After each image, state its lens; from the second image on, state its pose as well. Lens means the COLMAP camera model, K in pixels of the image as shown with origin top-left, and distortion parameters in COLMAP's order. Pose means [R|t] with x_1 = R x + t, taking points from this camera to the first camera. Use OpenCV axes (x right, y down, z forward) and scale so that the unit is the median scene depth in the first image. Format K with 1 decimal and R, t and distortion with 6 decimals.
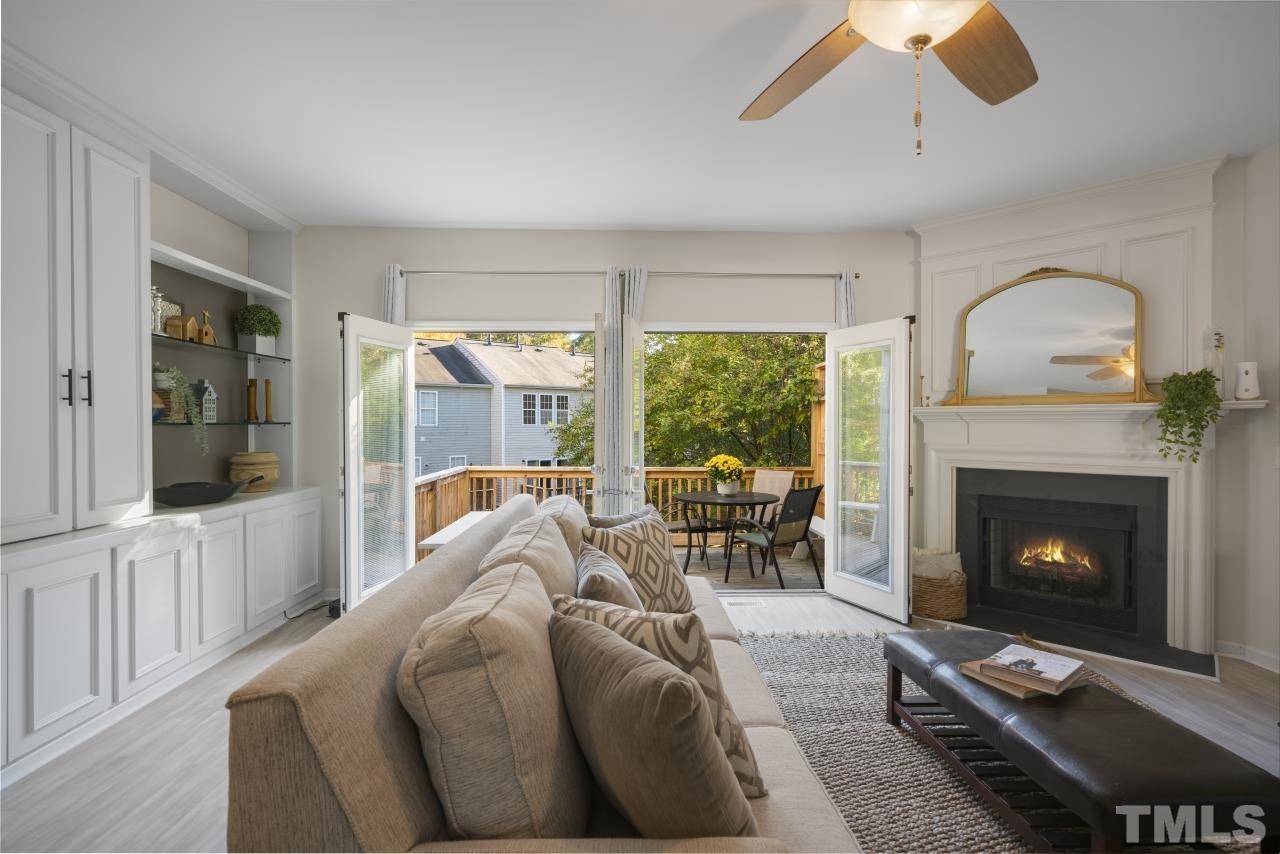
lens RADIAL K [[612.3, 0, 631.2], [0, 612.3, 425.4], [0, 0, 1]] dist [0.004231, 0.000782]
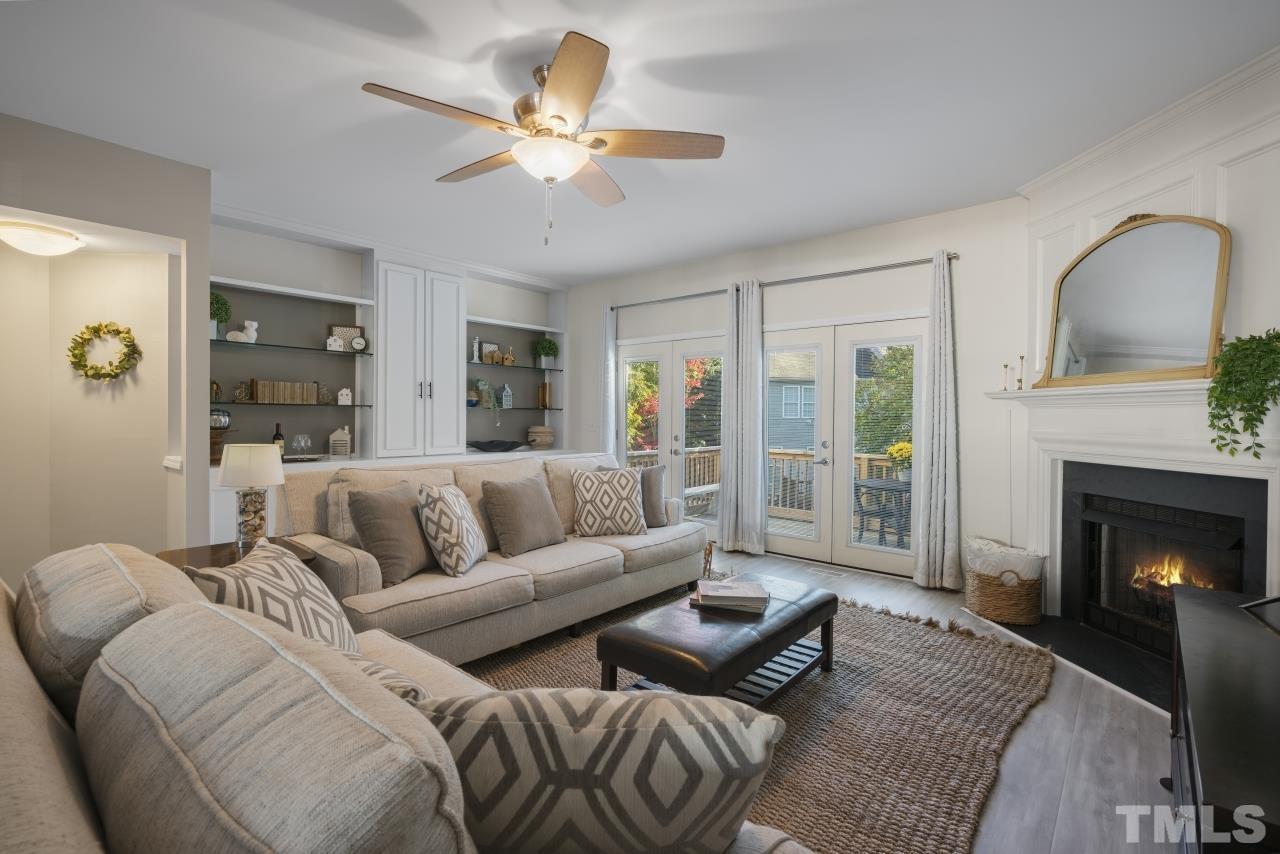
lens RADIAL K [[612.3, 0, 635.2], [0, 612.3, 419.0], [0, 0, 1]] dist [0.004231, 0.000782]
pose [[0.721503, 0.010241, -0.692336, 0.733810], [-0.012949, 0.999915, 0.001297, 0.018206], [0.692291, 0.008029, 0.721574, -0.036135]]
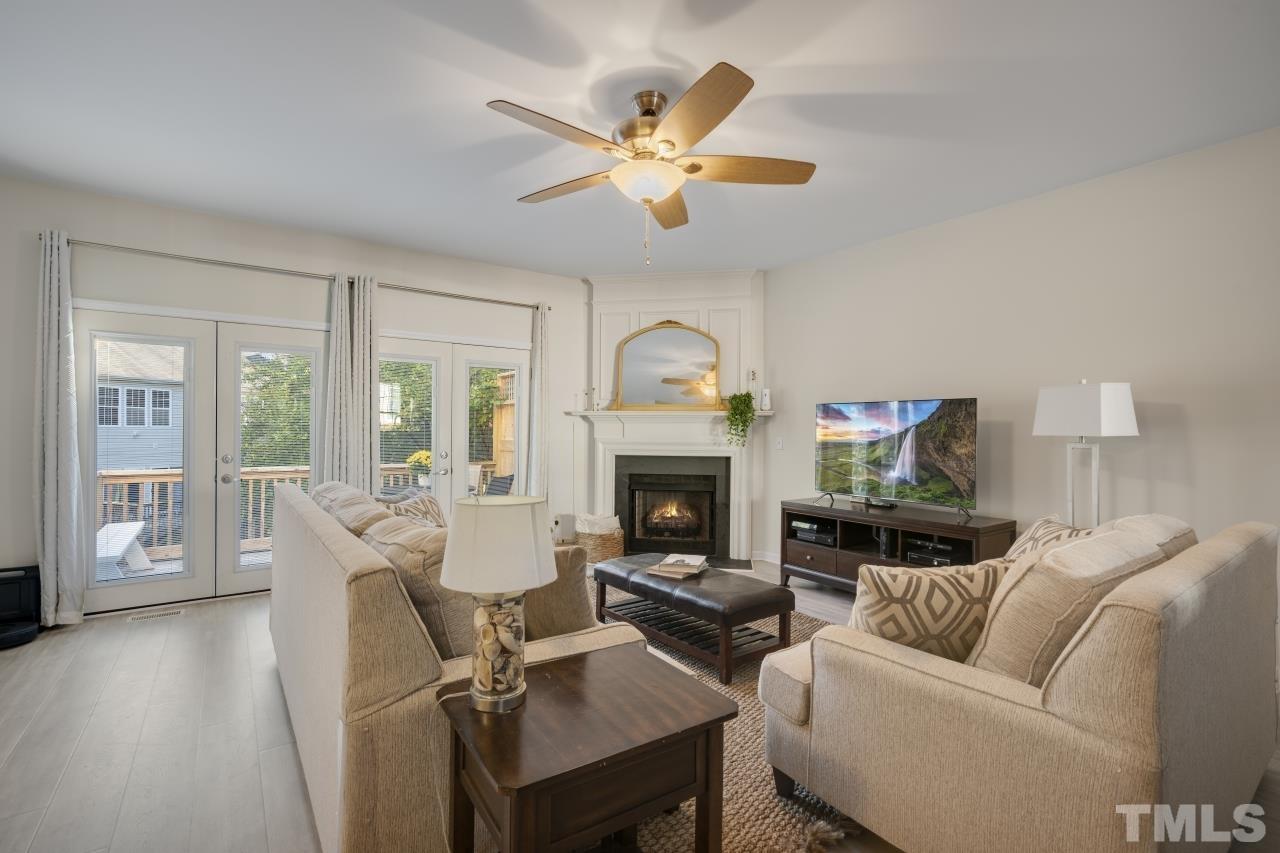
lens RADIAL K [[612.3, 0, 637.8], [0, 612.3, 422.9], [0, 0, 1]] dist [0.004231, 0.000782]
pose [[0.821591, 0.011854, 0.569955, -0.230804], [-0.004268, 0.999884, -0.014644, 0.016629], [-0.570062, 0.009599, 0.821546, -0.178816]]
